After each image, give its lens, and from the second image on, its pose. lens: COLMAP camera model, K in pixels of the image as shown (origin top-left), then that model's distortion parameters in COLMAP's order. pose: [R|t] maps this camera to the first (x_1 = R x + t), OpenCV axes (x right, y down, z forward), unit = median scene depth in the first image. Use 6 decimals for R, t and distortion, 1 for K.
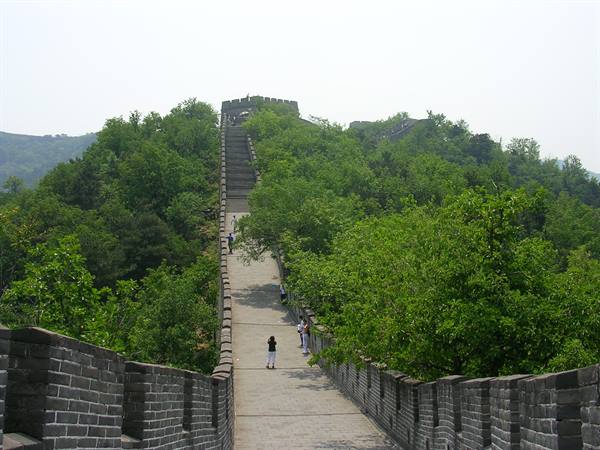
lens RADIAL K [[676.6, 0, 300.0], [0, 676.6, 225.0], [0, 0, 1]] dist [-0.182452, 0.060661]
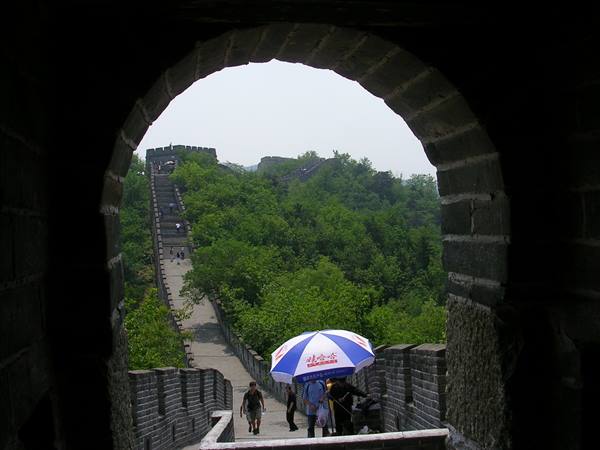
lens RADIAL K [[676.6, 0, 300.0], [0, 676.6, 225.0], [0, 0, 1]] dist [-0.182452, 0.060661]
pose [[0.991046, -0.017543, 0.132364, -0.023818], [0.022232, 0.999174, -0.034030, -0.029413], [-0.131657, 0.036668, 0.990617, -0.161914]]
